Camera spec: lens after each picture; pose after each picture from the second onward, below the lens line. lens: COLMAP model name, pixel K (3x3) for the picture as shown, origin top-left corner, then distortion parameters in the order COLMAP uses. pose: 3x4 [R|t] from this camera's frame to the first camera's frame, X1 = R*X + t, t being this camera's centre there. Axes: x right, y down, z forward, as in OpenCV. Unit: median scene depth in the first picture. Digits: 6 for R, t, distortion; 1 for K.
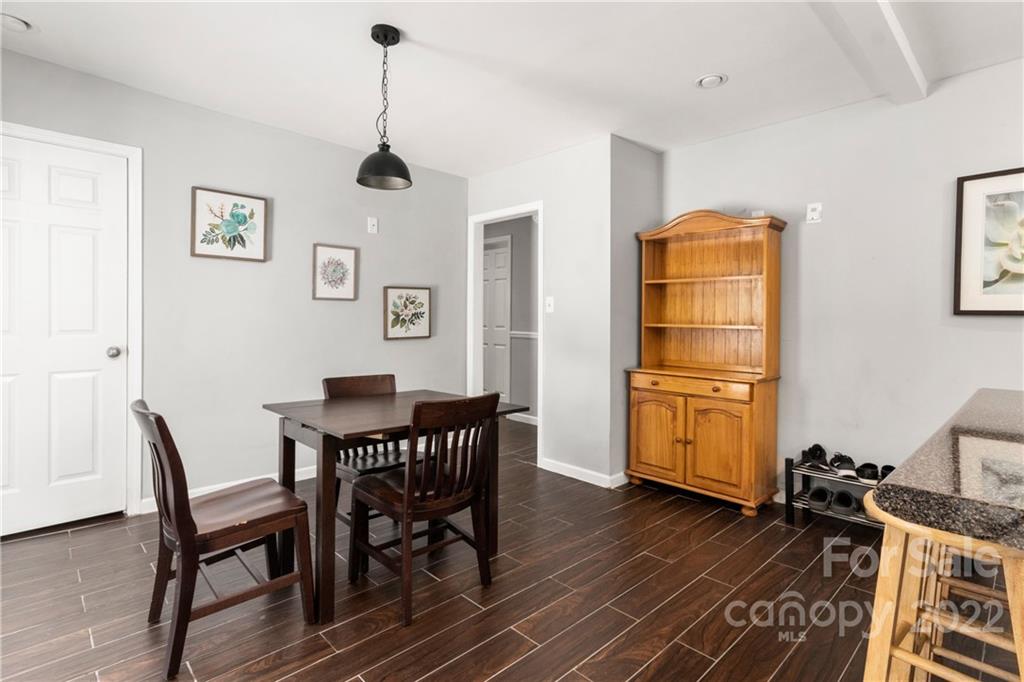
lens RADIAL K [[502.0, 0, 518.6], [0, 502.0, 325.4], [0, 0, 1]] dist [0.002290, 0.000222]
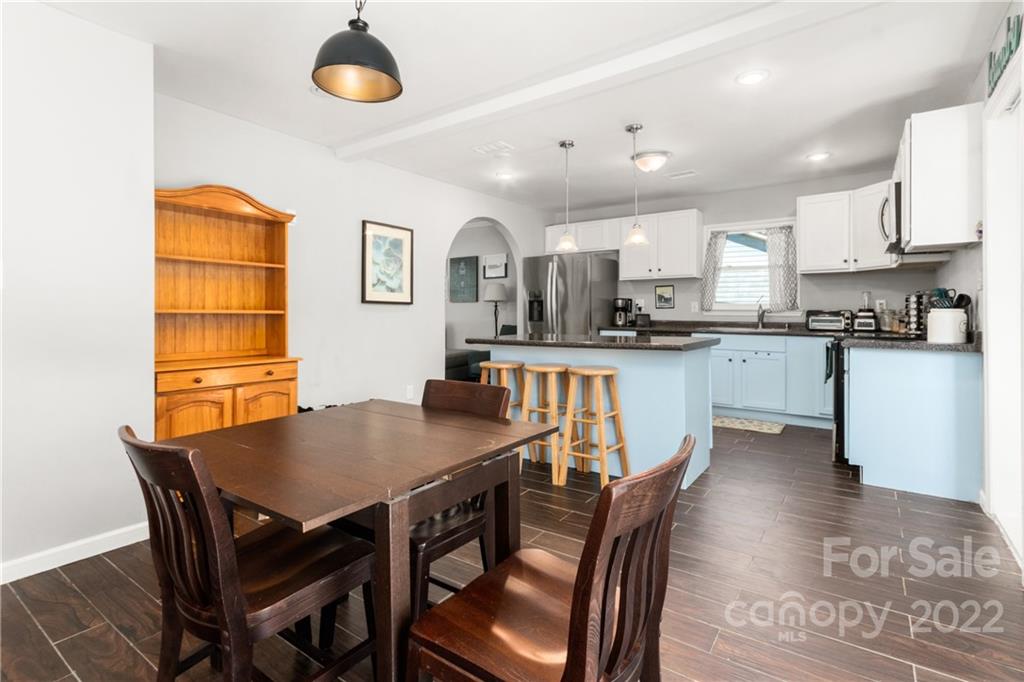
lens RADIAL K [[493.7, 0, 513.8], [0, 493.7, 312.9], [0, 0, 1]] dist [0.003446, 0.000785]
pose [[-0.192227, -0.009236, 0.981307, -0.584686], [0.003842, 0.999941, 0.010164, -0.002242], [-0.981343, 0.005724, -0.192180, 0.595910]]
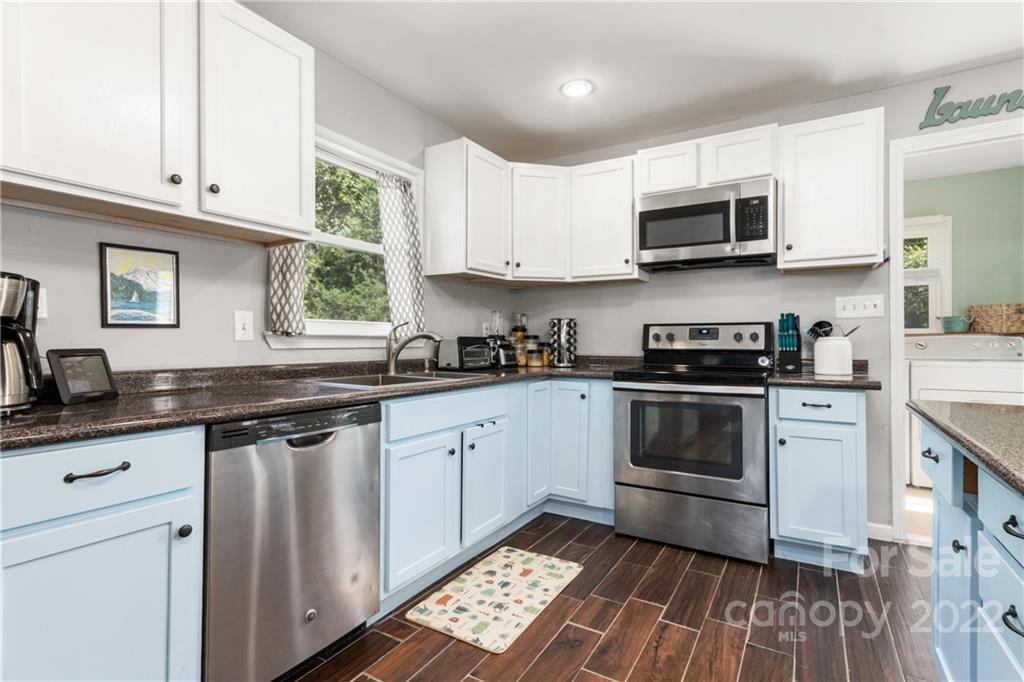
lens RADIAL K [[492.6, 0, 512.4], [0, 492.6, 337.8], [0, 0, 1]] dist [0.007007, 0.000658]
pose [[-0.963172, -0.009049, -0.268735, 0.725189], [-0.010096, 0.999946, 0.002515, 0.006054], [0.268698, 0.005136, -0.963211, 0.330733]]
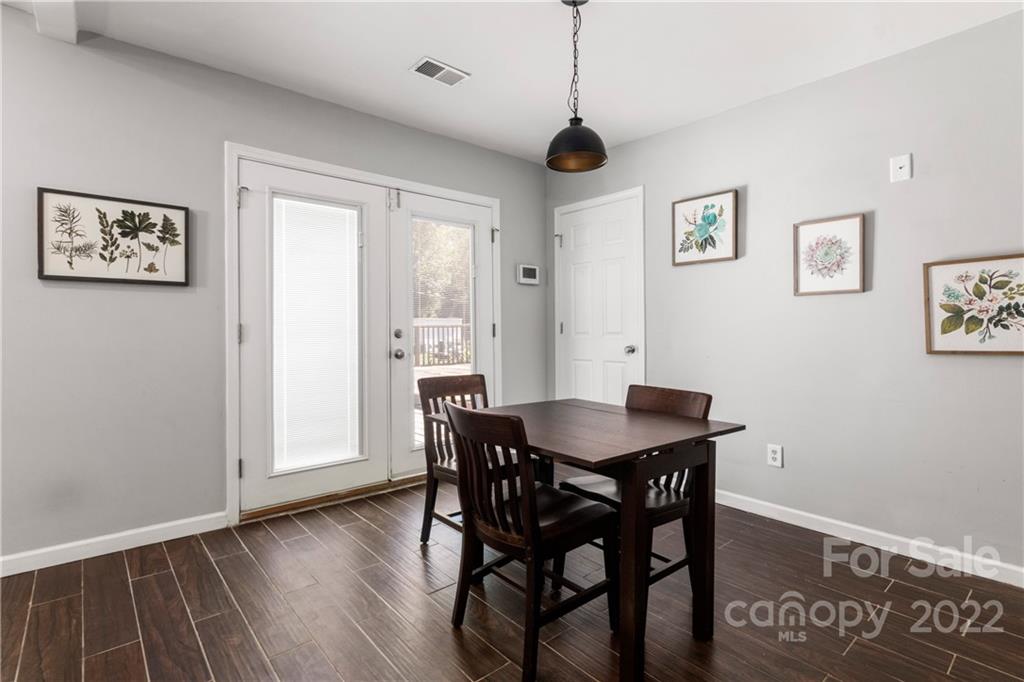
lens RADIAL K [[482.4, 0, 518.6], [0, 482.4, 330.1], [0, 0, 1]] dist [0.000691, 0.000352]
pose [[-0.042326, -0.002182, -0.999101, 0.355581], [-0.006321, 0.999978, -0.001916, 0.005426], [0.999084, 0.006234, -0.042339, 0.602926]]
